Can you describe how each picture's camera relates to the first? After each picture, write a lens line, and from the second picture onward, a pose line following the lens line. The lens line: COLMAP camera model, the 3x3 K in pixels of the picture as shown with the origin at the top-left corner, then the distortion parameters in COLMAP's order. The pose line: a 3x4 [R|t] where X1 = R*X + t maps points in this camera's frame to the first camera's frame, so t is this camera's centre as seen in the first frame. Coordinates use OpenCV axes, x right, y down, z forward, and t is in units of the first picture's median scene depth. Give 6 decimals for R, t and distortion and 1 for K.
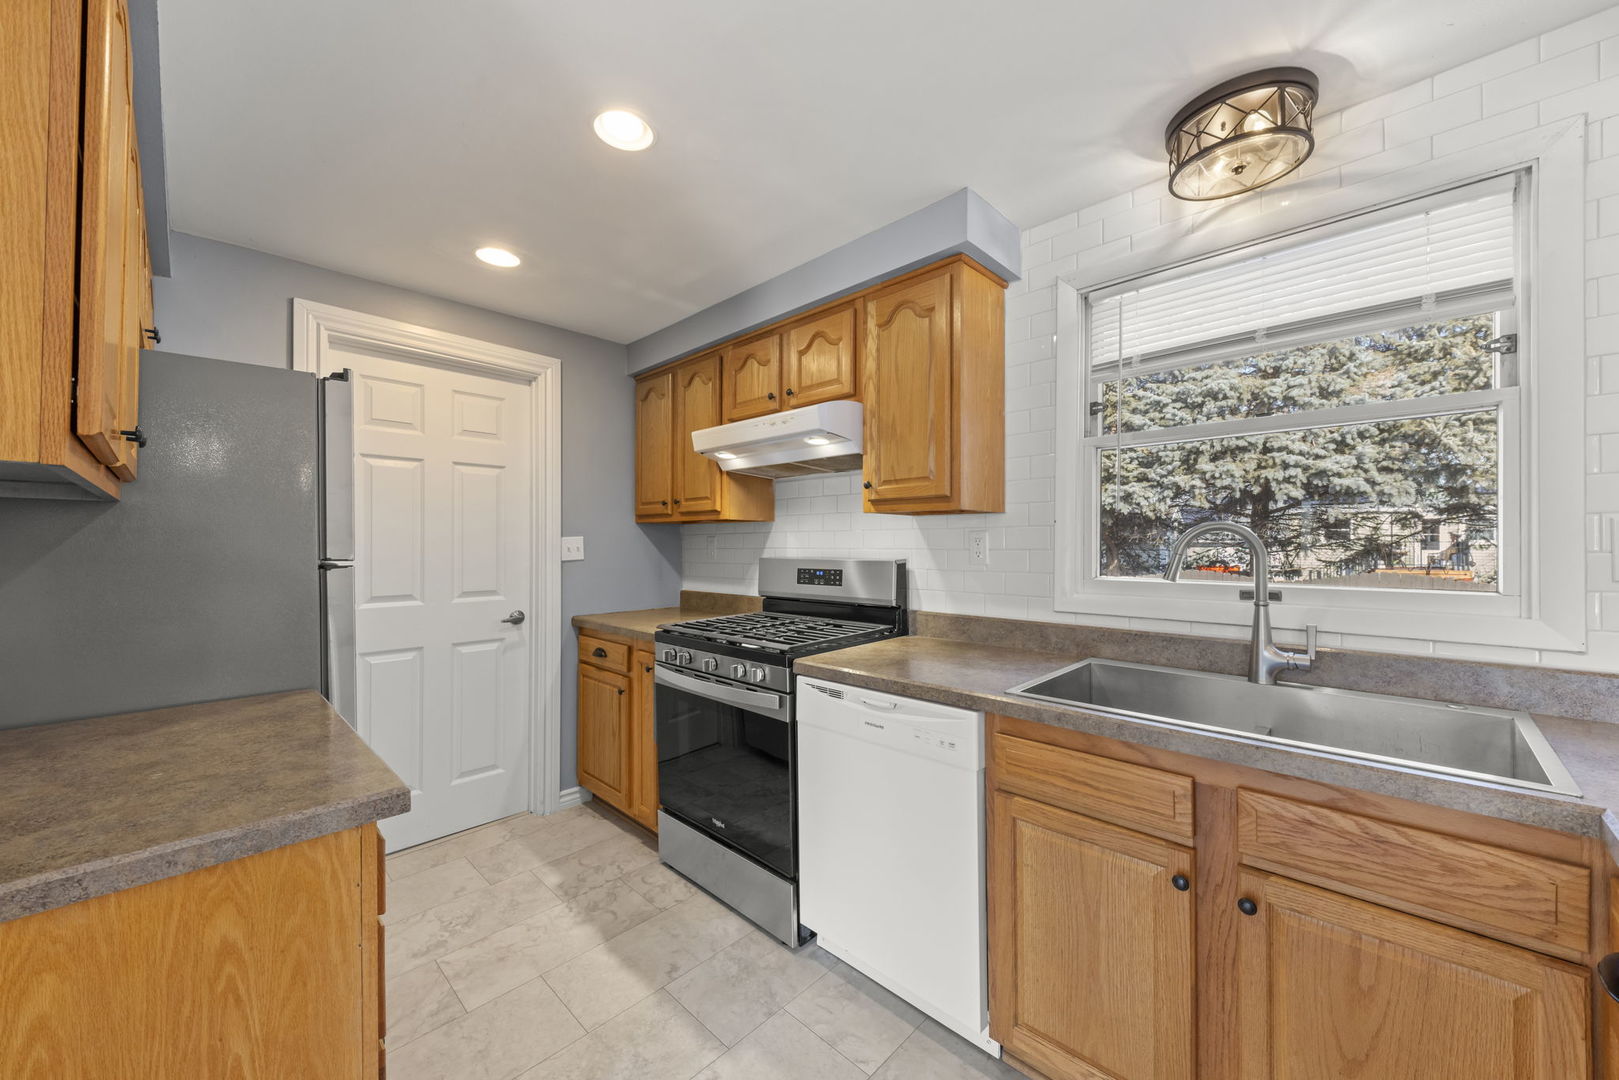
lens RADIAL K [[613.7, 0, 807.2], [0, 613.7, 539.2], [0, 0, 1]] dist [-0.003465, -0.000815]
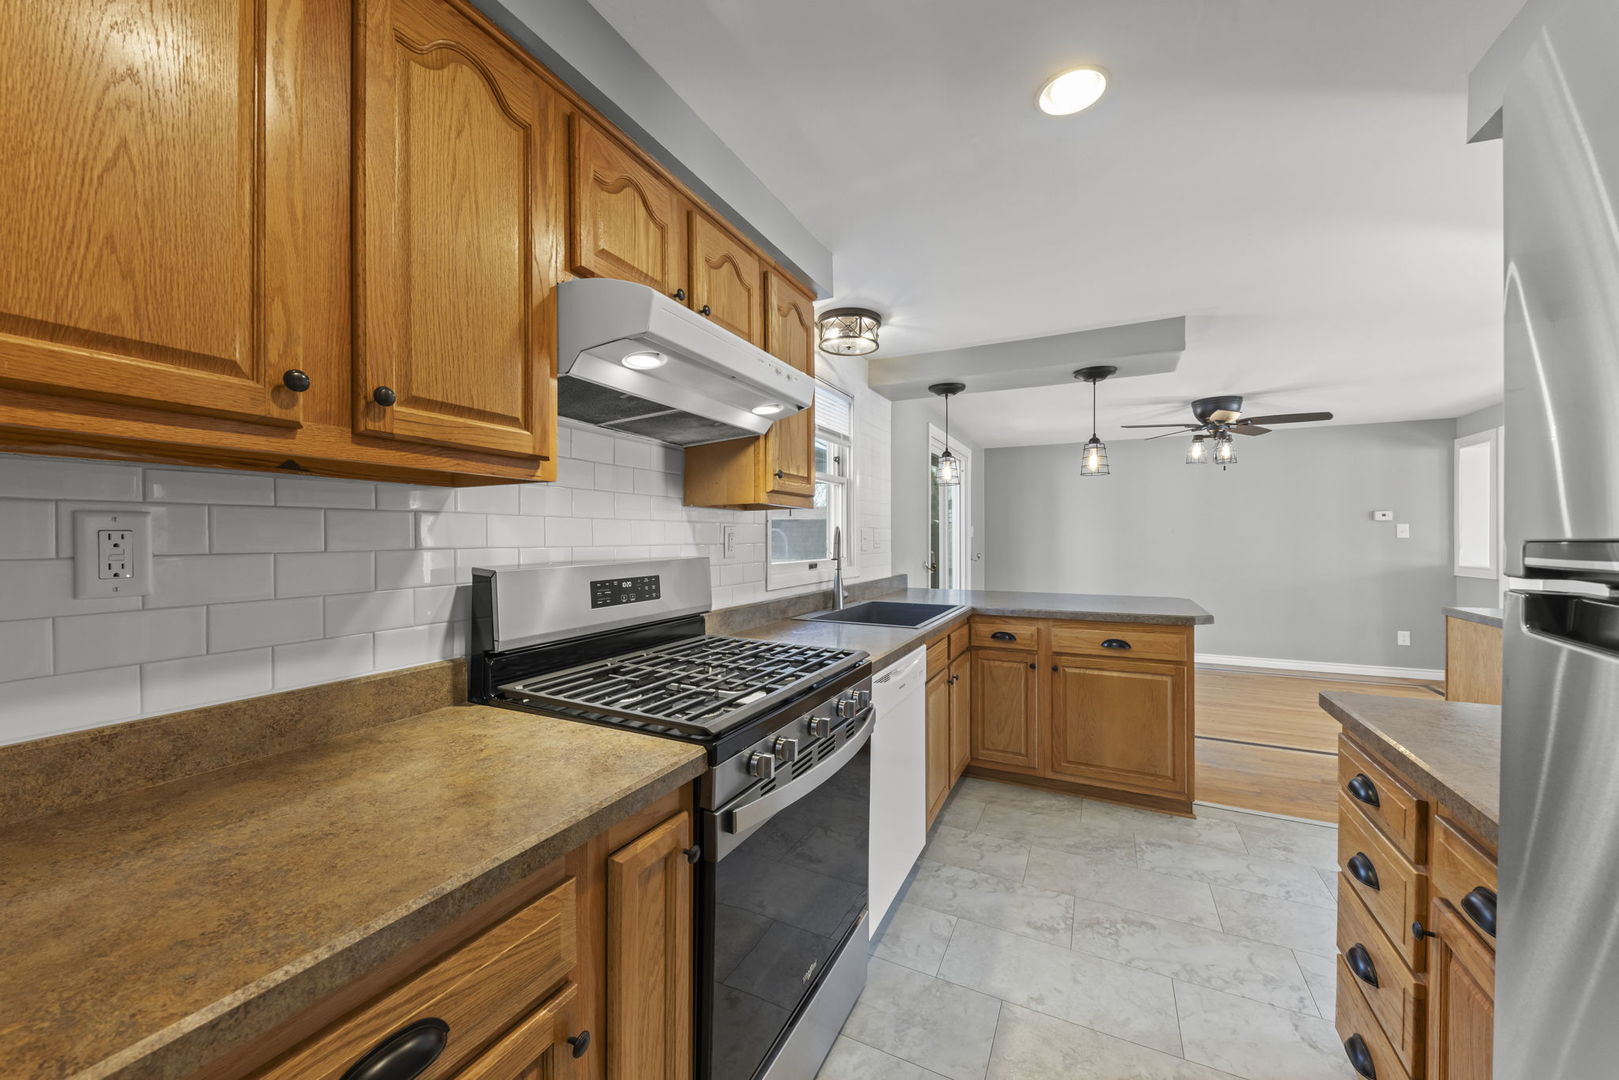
lens RADIAL K [[613.7, 0, 800.3], [0, 613.7, 542.4], [0, 0, 1]] dist [-0.003465, -0.000815]
pose [[-0.326730, 0.002965, 0.945113, -0.691574], [0.006206, 0.999980, -0.000992, 0.014517], [-0.945097, 0.005541, -0.326742, 1.124142]]
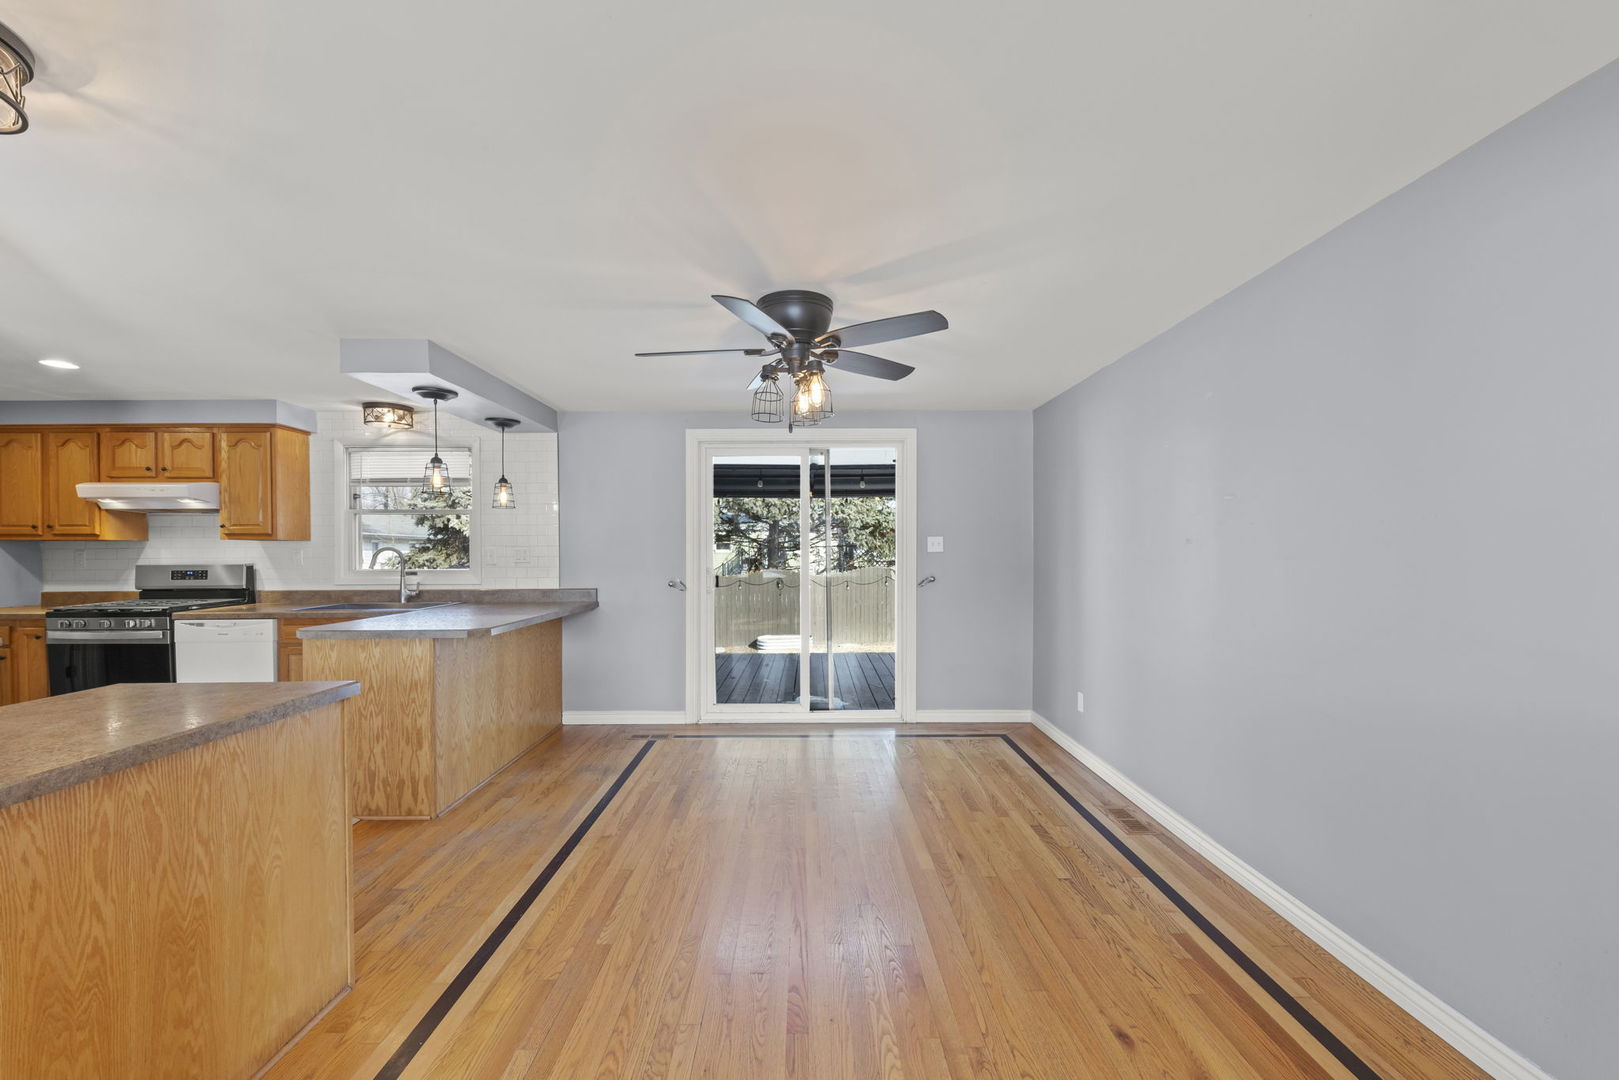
lens RADIAL K [[613.7, 0, 796.7], [0, 613.7, 562.2], [0, 0, 1]] dist [-0.003465, -0.000815]
pose [[0.699672, -0.012945, 0.714347, -0.014269], [-0.003274, 0.999767, 0.021324, -0.017486], [-0.714456, -0.017259, 0.699467, -1.518634]]
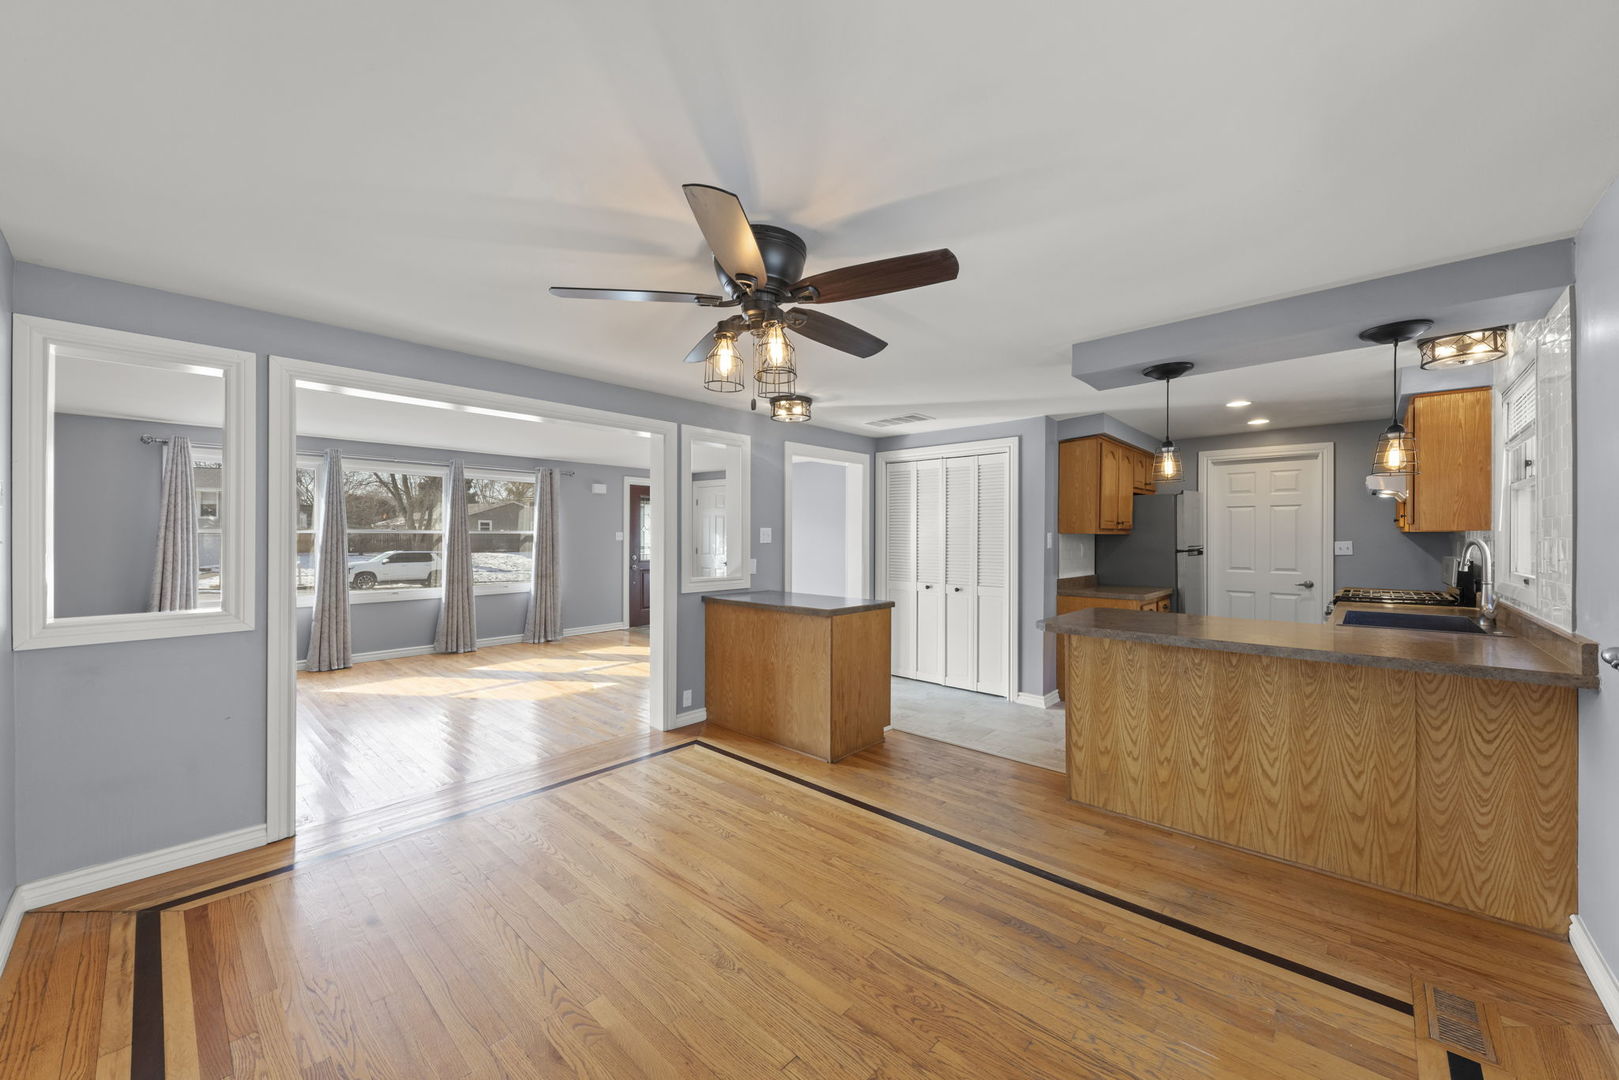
lens RADIAL K [[613.7, 0, 818.8], [0, 613.7, 543.1], [0, 0, 1]] dist [-0.003465, -0.000815]
pose [[0.066345, 0.006510, -0.997775, 1.577014], [0.005274, 0.999962, 0.006875, -0.023513], [0.997783, -0.005718, 0.066309, -0.755101]]
